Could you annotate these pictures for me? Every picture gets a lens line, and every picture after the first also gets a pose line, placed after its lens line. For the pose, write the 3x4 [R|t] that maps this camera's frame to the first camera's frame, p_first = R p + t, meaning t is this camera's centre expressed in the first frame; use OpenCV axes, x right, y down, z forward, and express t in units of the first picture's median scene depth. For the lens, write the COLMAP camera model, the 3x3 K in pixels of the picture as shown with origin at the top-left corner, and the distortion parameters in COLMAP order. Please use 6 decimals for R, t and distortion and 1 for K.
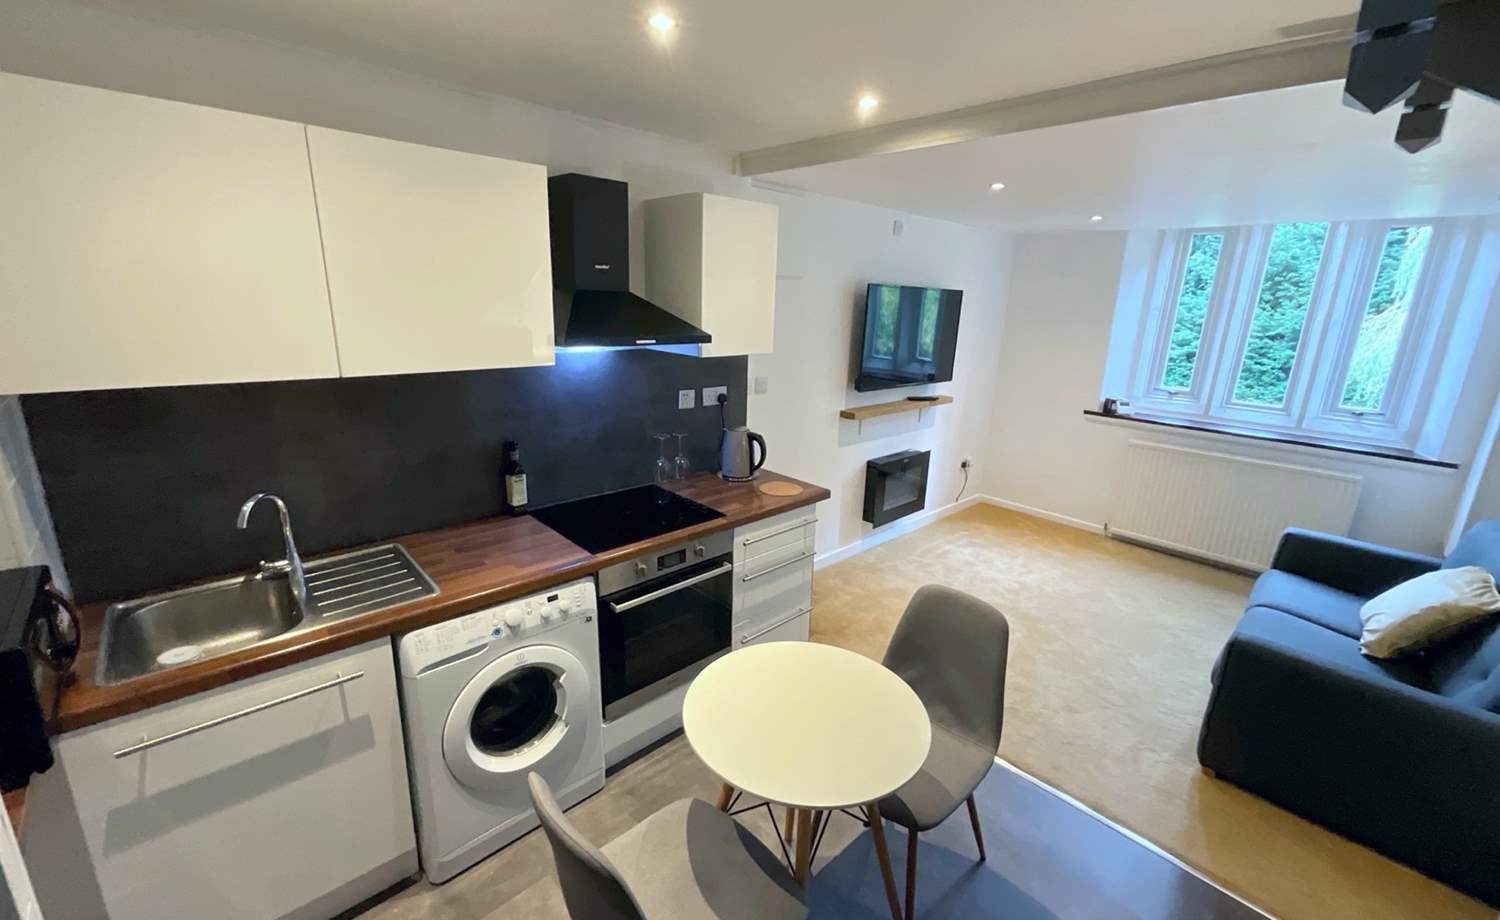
lens RADIAL K [[609.1, 0, 750.4], [0, 609.1, 462.8], [0, 0, 1]] dist [-0.004624, 0.001828]
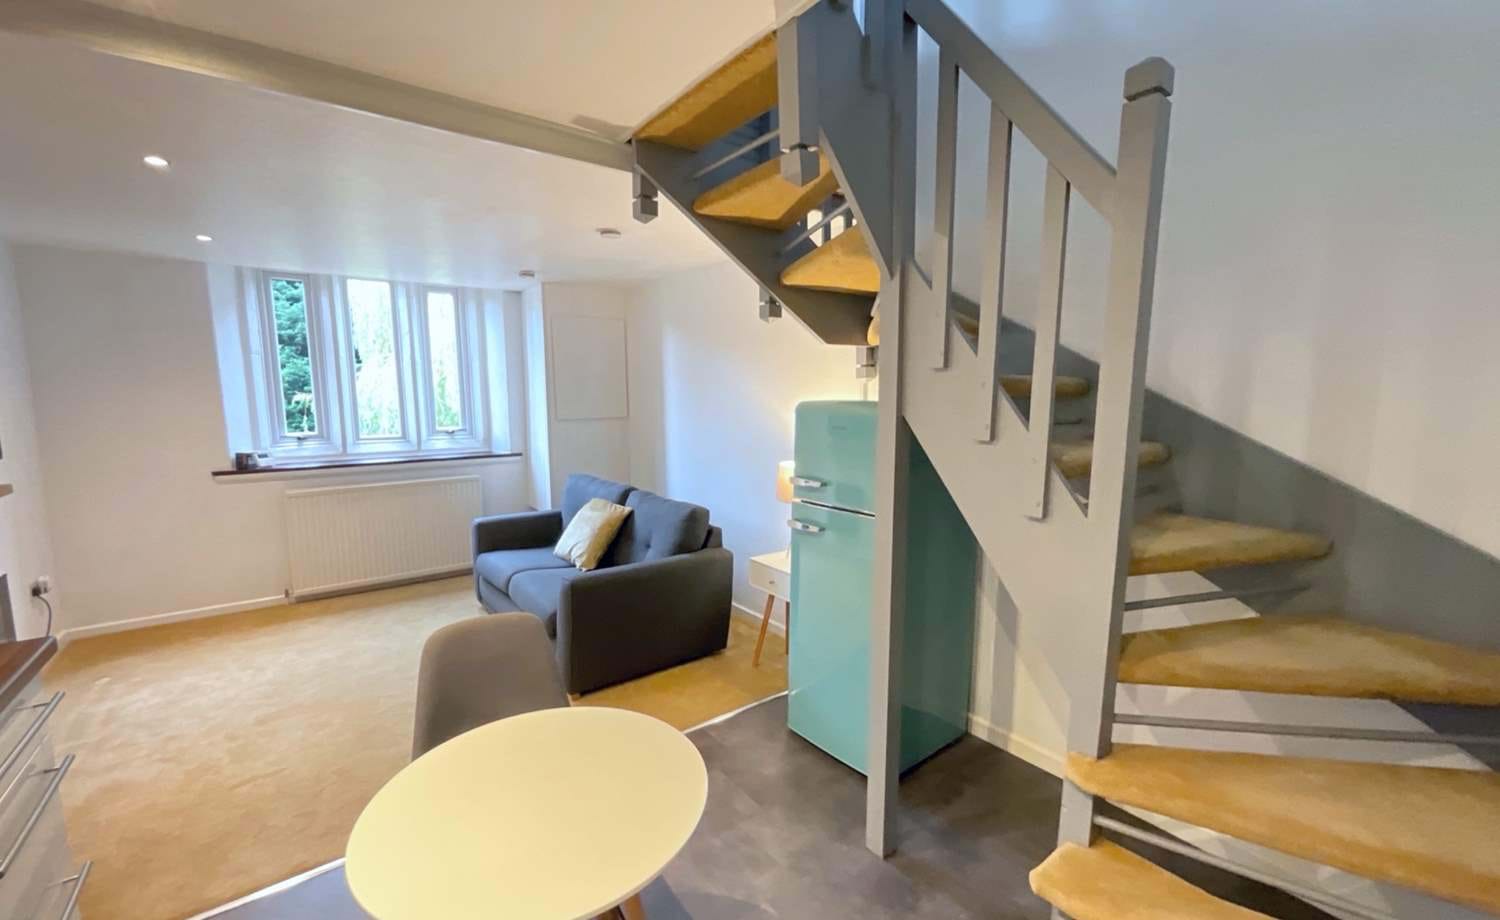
lens RADIAL K [[609.1, 0, 758.2], [0, 609.1, 465.8], [0, 0, 1]] dist [-0.004624, 0.001828]
pose [[0.112816, -0.160873, 0.980506, -0.204445], [0.268877, 0.954932, 0.125740, 0.001000], [-0.956545, 0.249450, 0.150987, 0.197109]]
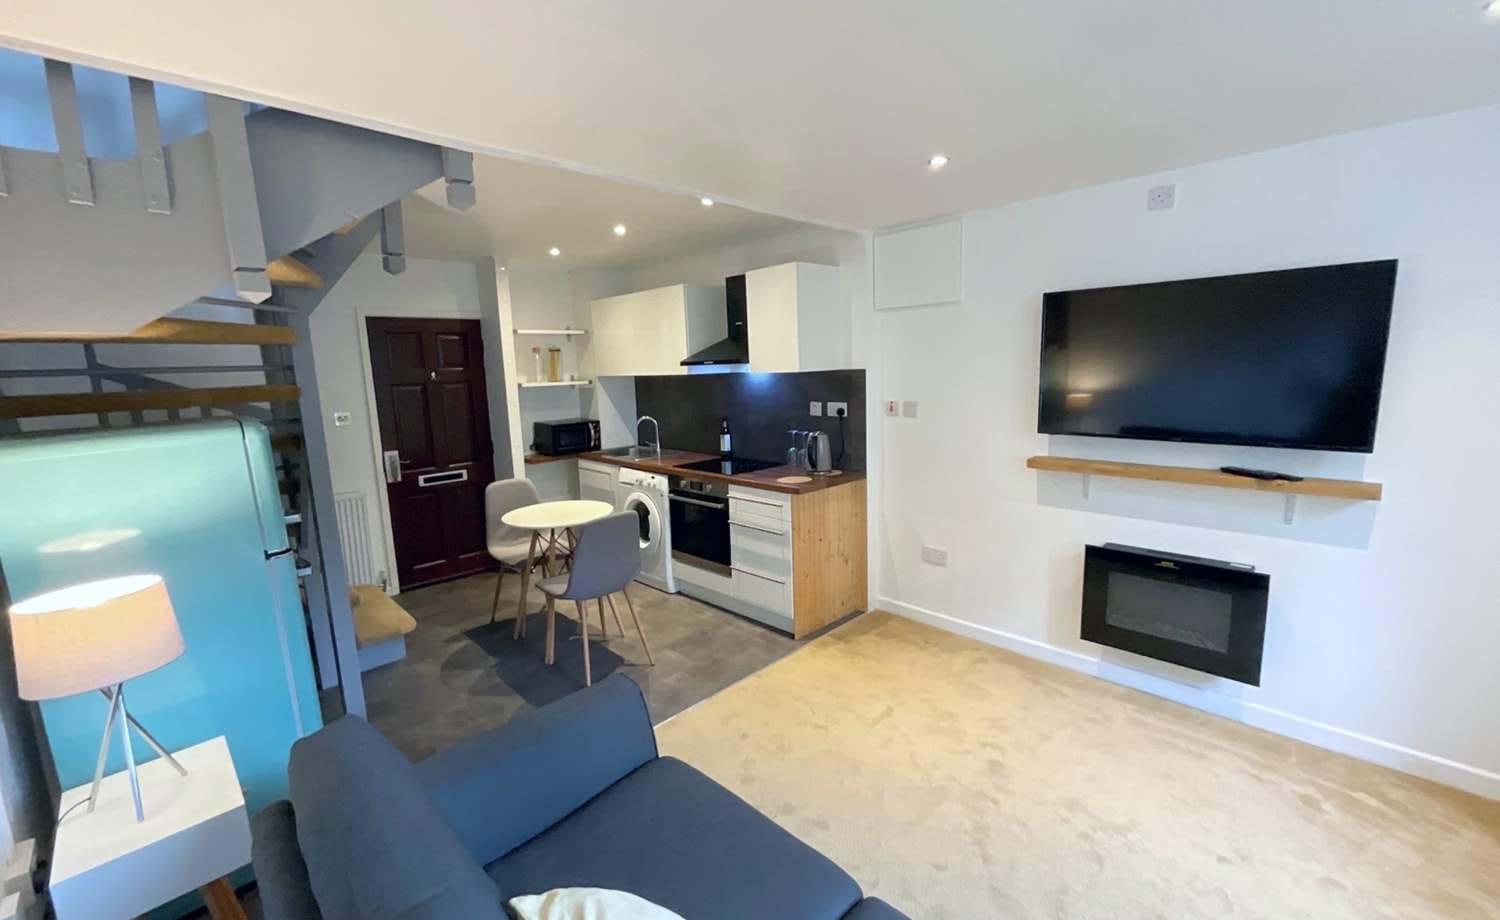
lens RADIAL K [[609.1, 0, 752.1], [0, 609.1, 462.2], [0, 0, 1]] dist [-0.004624, 0.001828]
pose [[0.023423, 0.123852, -0.992024, 0.878226], [-0.233359, 0.965562, 0.115039, -0.079097], [0.972108, 0.228803, 0.051518, 0.576844]]
